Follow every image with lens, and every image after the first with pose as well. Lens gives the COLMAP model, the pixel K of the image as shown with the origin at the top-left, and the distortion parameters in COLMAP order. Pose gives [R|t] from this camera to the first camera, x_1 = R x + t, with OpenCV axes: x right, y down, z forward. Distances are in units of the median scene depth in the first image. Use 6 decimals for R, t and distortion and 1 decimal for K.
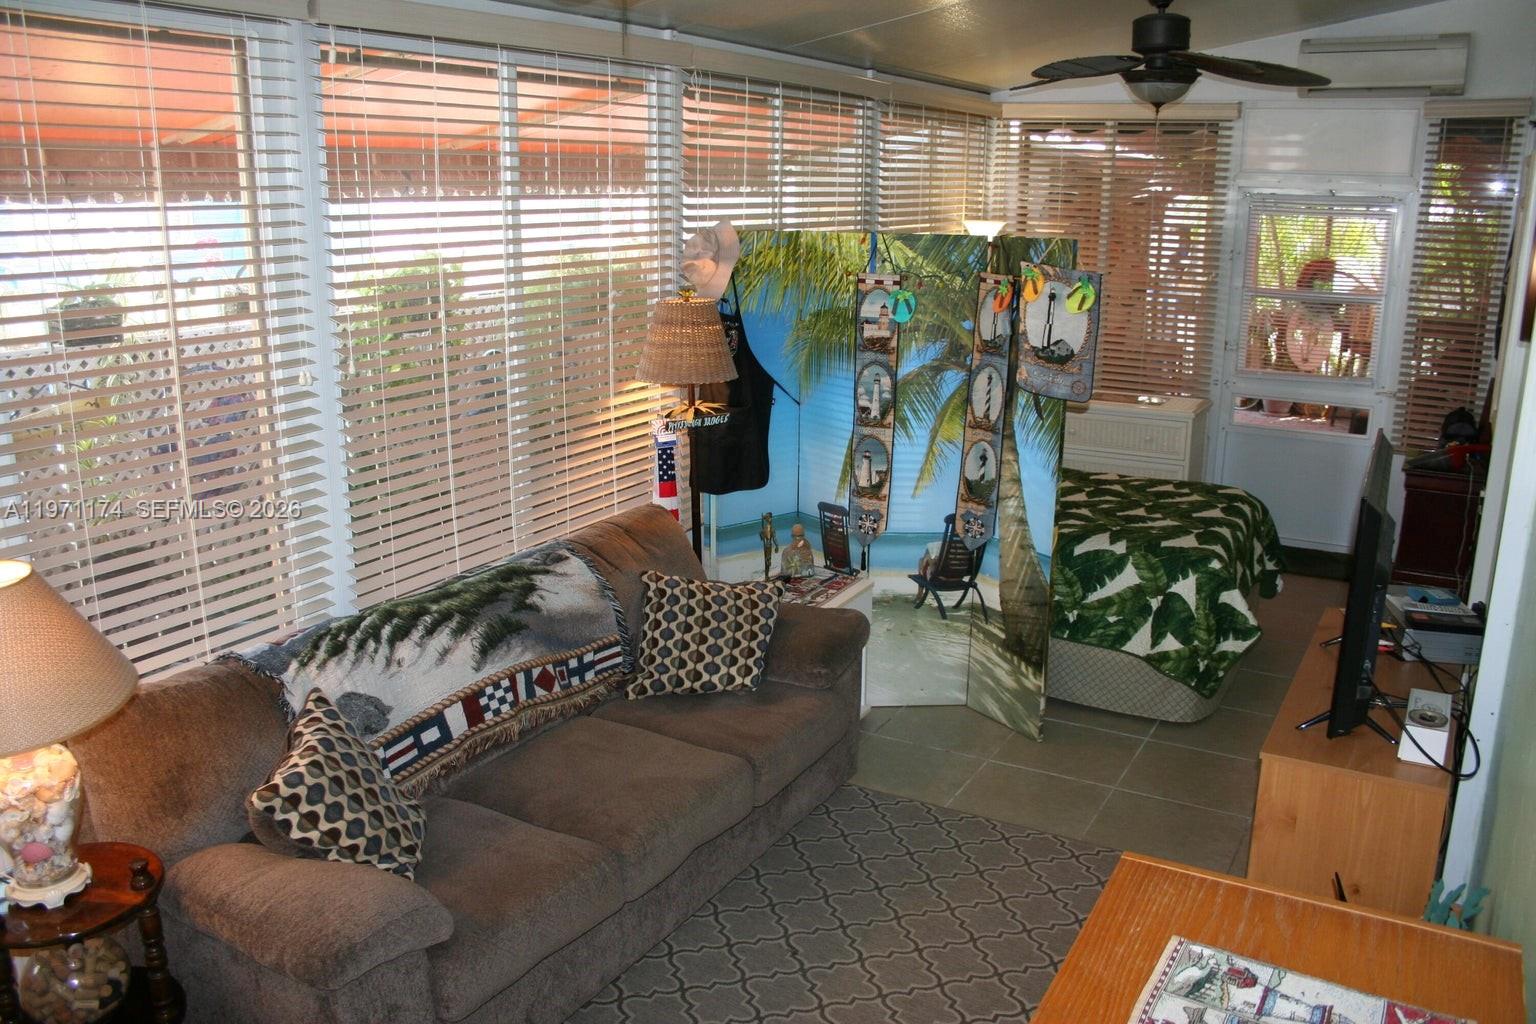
lens RADIAL K [[1262.6, 0, 762.6], [0, 1262.6, 515.3], [0, 0, 1]] dist [-0.152287, 0.121498]
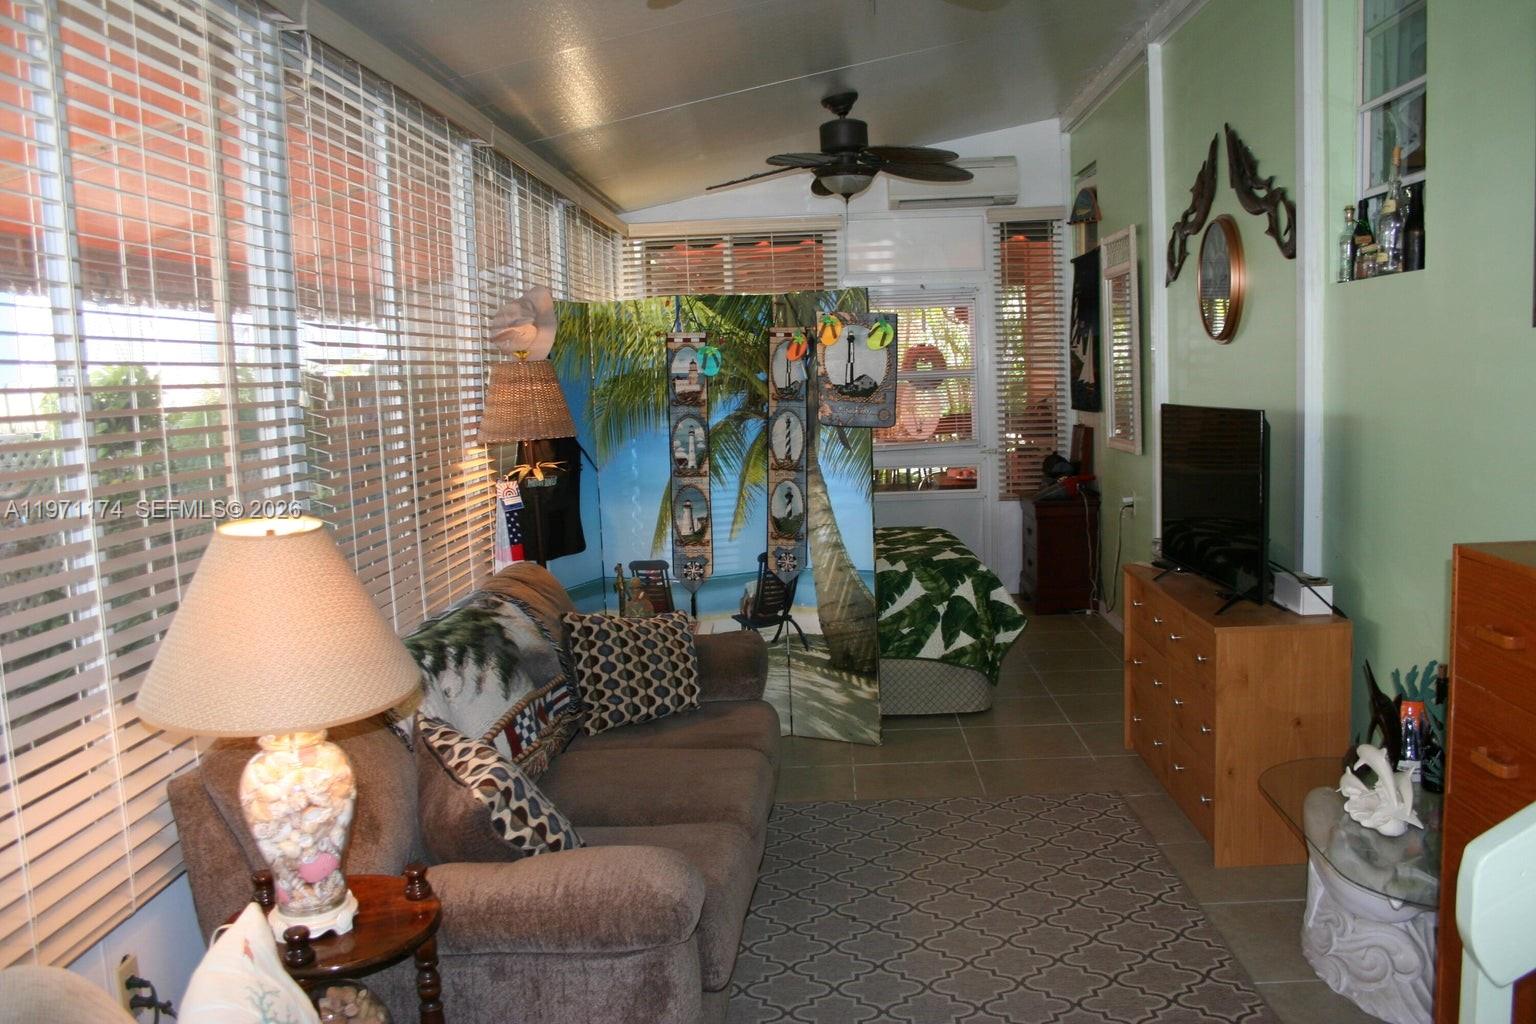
lens RADIAL K [[1262.6, 0, 780.8], [0, 1262.6, 513.2], [0, 0, 1]] dist [-0.152287, 0.121498]
pose [[0.886912, -0.094883, 0.452089, -0.329582], [0.160811, 0.980879, -0.109616, 0.088781], [-0.433044, 0.169920, 0.885212, 0.035813]]
